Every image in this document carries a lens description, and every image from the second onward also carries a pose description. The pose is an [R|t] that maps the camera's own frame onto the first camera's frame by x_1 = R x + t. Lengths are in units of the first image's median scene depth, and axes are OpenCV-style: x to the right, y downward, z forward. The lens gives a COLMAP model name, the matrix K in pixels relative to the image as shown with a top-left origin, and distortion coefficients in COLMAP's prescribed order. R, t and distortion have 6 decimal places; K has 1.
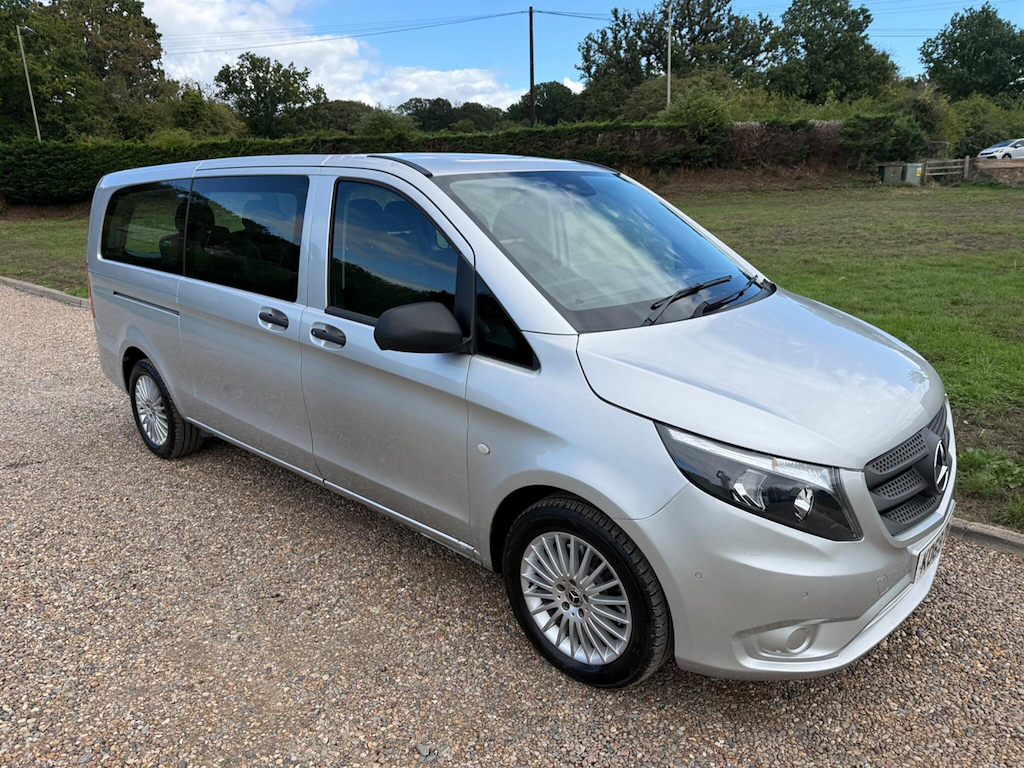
lens RADIAL K [[718.9, 0, 512.6], [0, 718.9, 387.4], [0, 0, 1]] dist [0.017348, -0.022789]
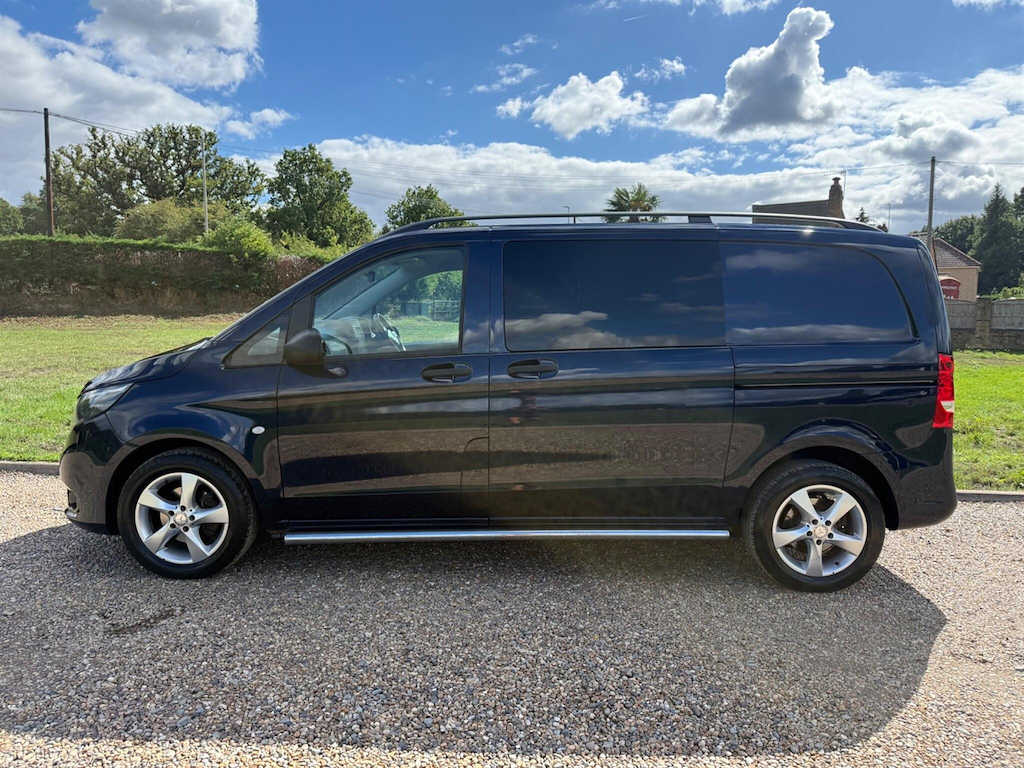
lens RADIAL K [[718.9, 0, 506.9], [0, 718.9, 379.4], [0, 0, 1]] dist [0.017348, -0.022789]
pose [[0.767093, -0.014627, 0.641369, -0.126698], [0.135183, 0.980978, -0.139310, 0.003892], [-0.627132, 0.193565, 0.754479, 0.036119]]
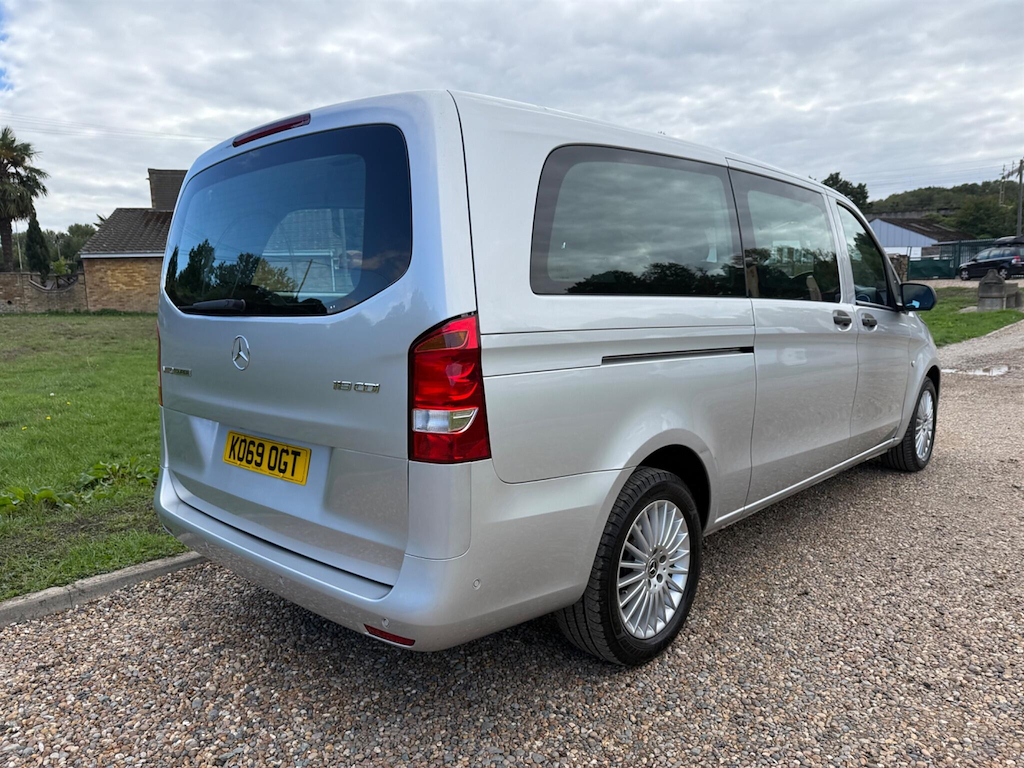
lens RADIAL K [[718.9, 0, 508.6], [0, 718.9, 398.5], [0, 0, 1]] dist [0.017348, -0.022789]
pose [[0.023206, -0.118752, 0.992653, -0.149133], [0.285181, 0.952451, 0.107276, -0.025123], [-0.958193, 0.280597, 0.055968, 0.152957]]
